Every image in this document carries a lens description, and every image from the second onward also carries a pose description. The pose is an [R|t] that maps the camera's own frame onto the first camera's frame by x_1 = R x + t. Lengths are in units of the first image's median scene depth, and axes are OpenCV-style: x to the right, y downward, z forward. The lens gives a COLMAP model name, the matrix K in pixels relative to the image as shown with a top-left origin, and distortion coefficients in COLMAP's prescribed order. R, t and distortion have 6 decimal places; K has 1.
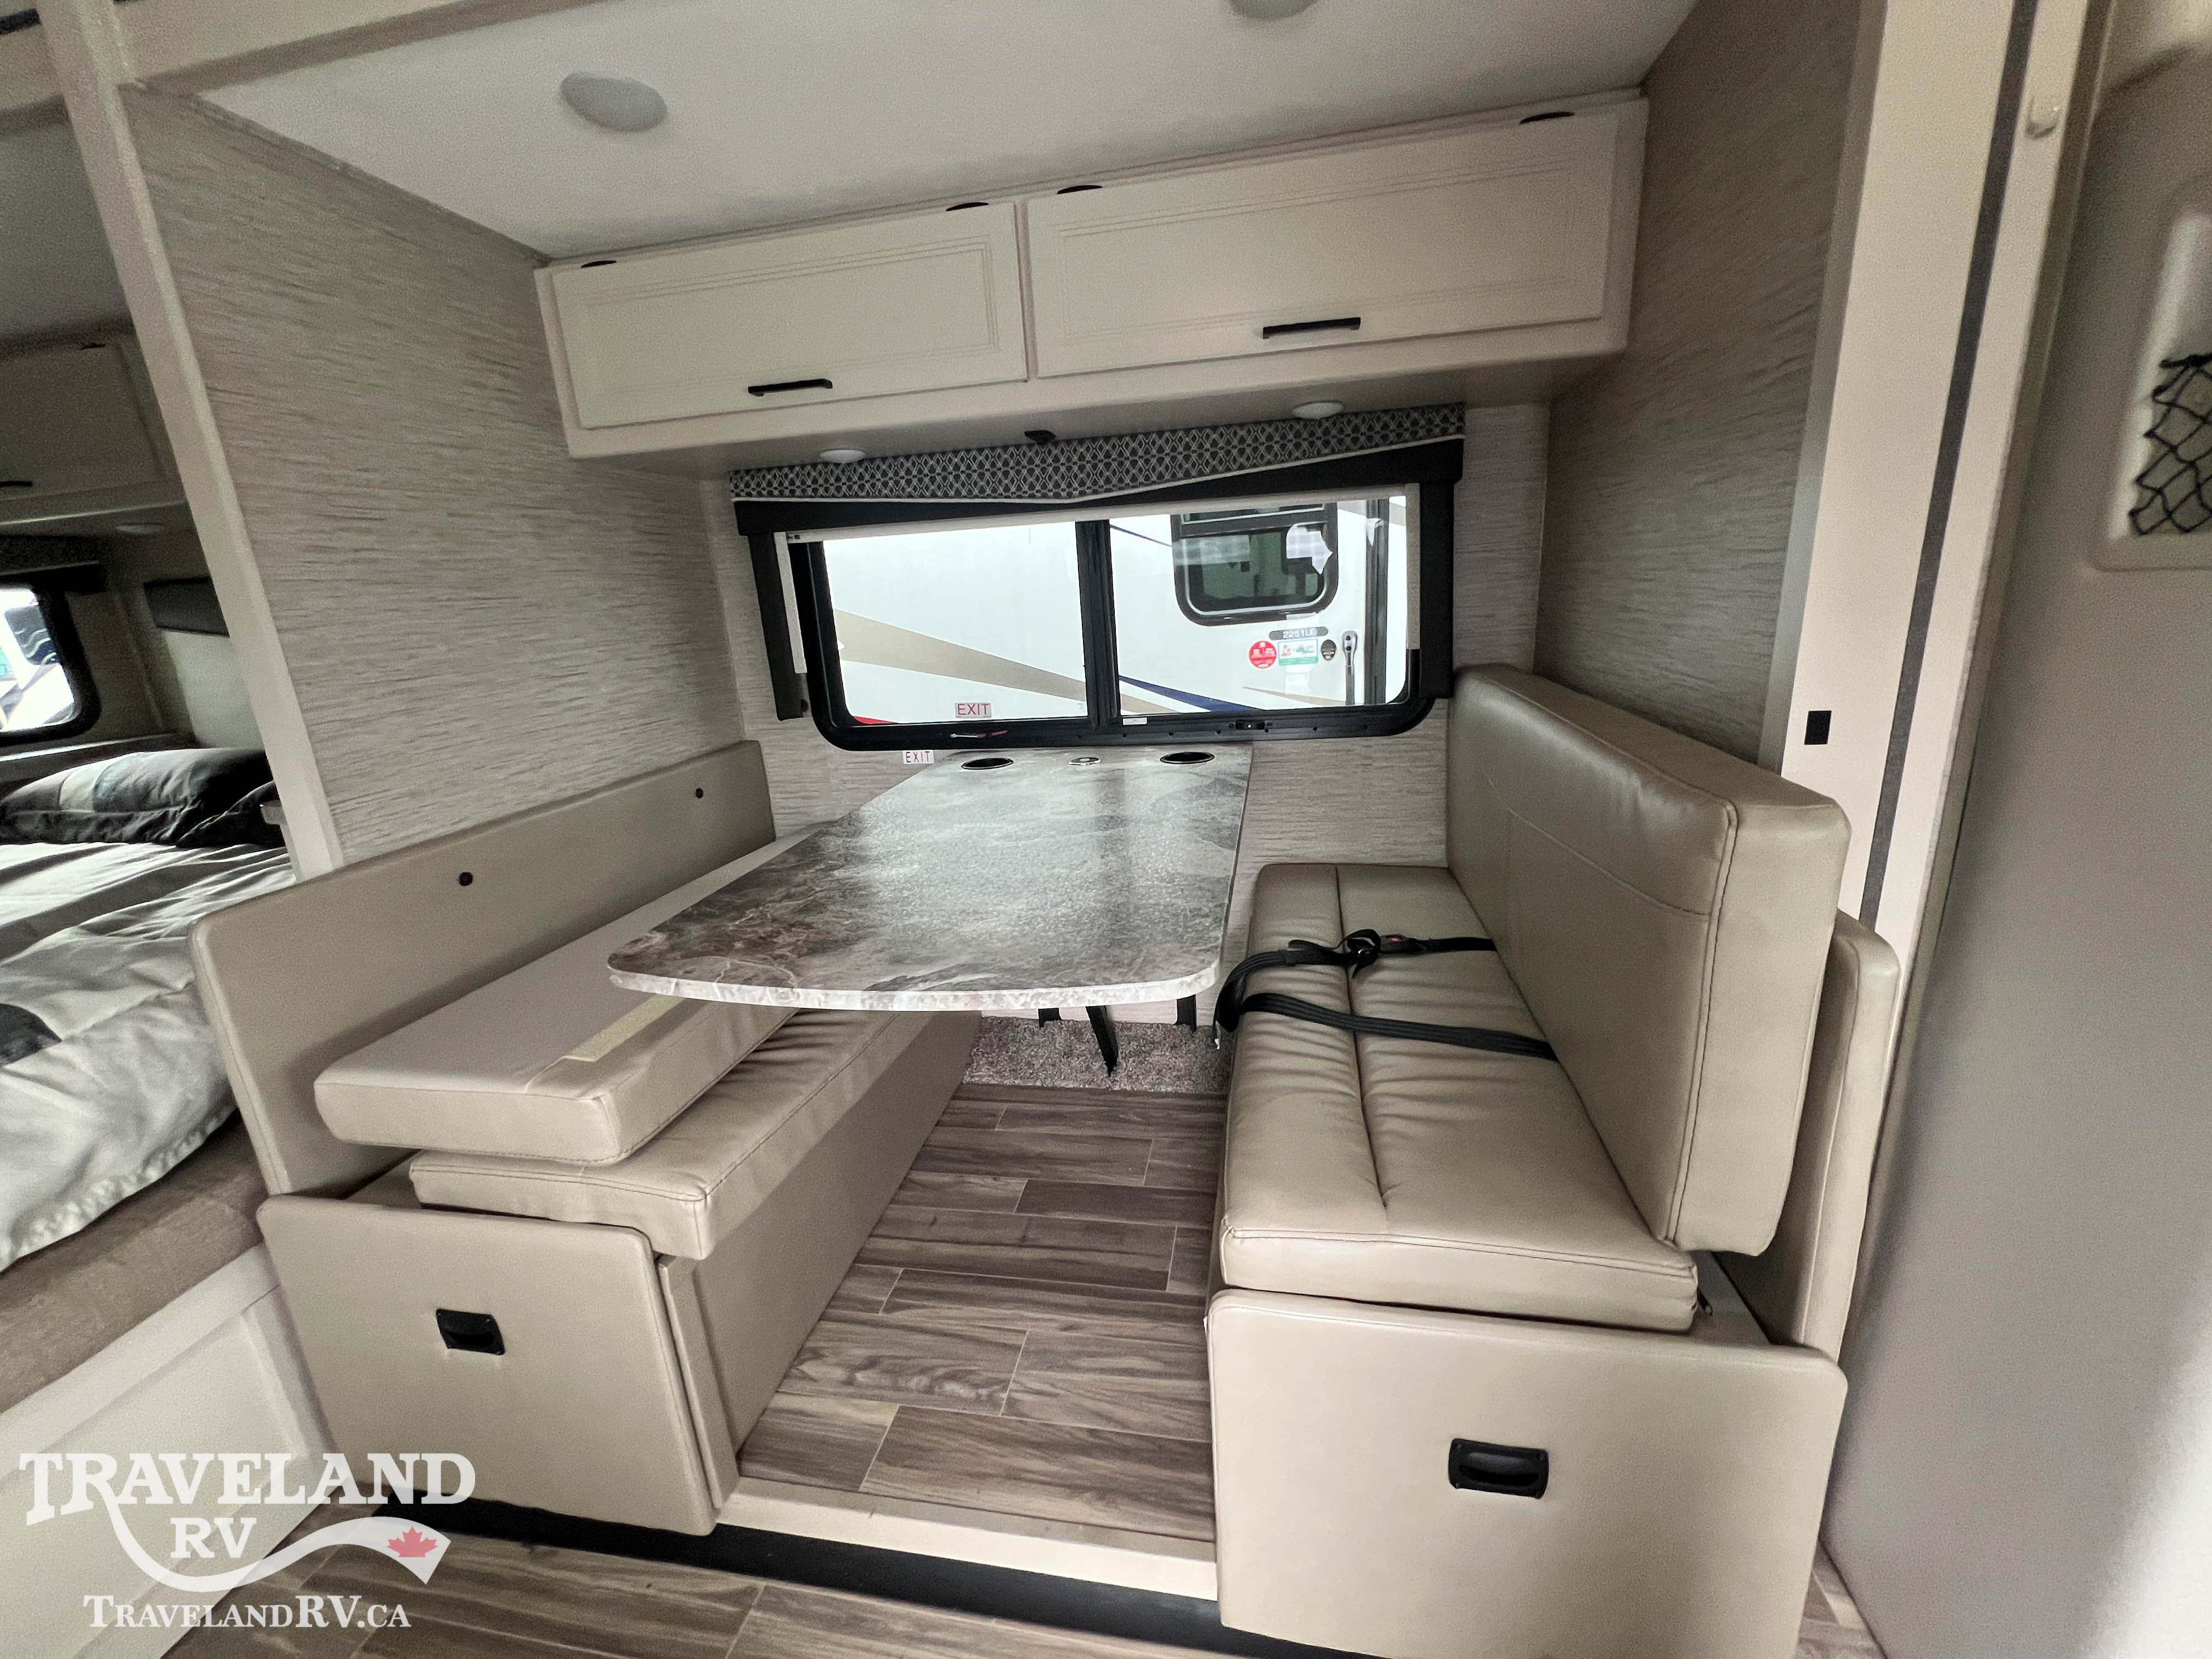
lens RADIAL K [[889.8, 0, 1103.3], [0, 889.8, 824.4], [0, 0, 1]] dist [-0.000320, 0.000224]
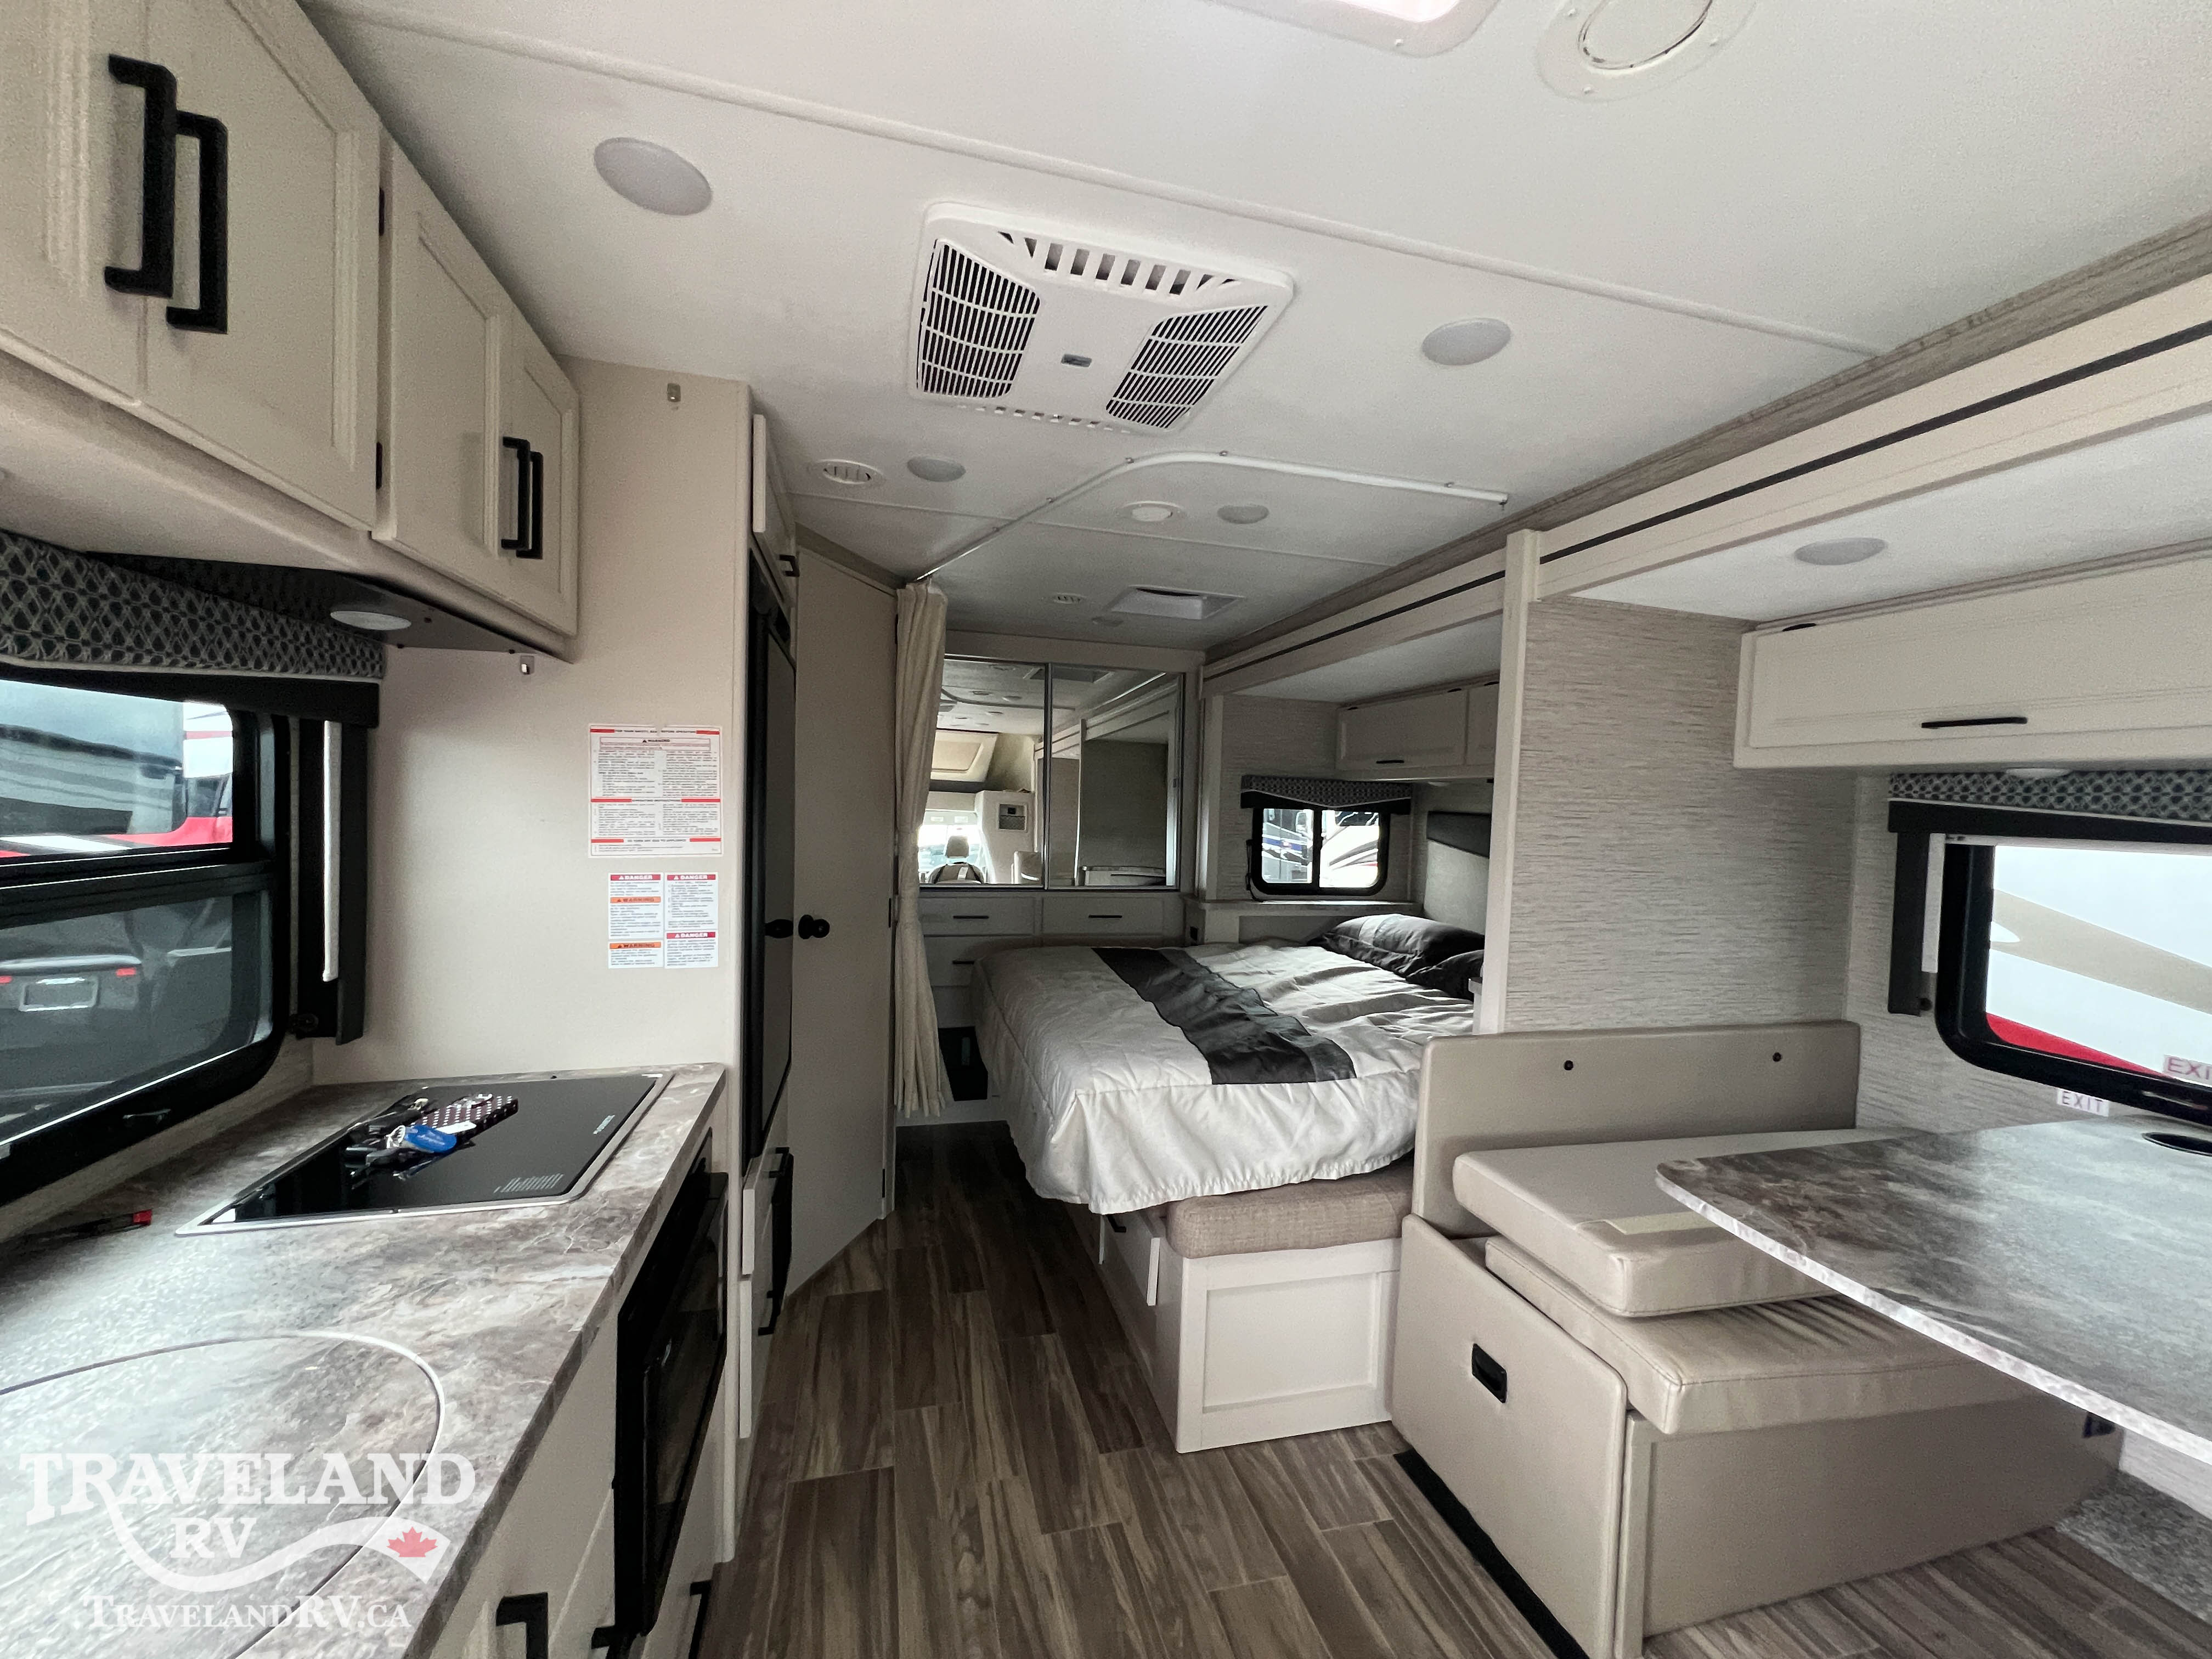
lens RADIAL K [[889.8, 0, 1103.3], [0, 889.8, 824.4], [0, 0, 1]] dist [-0.000320, 0.000224]
pose [[0.432919, 0.103867, -0.895429, 0.205484], [-0.298410, 0.953845, -0.033631, -0.040629], [0.850607, 0.281764, 0.443932, -0.403125]]
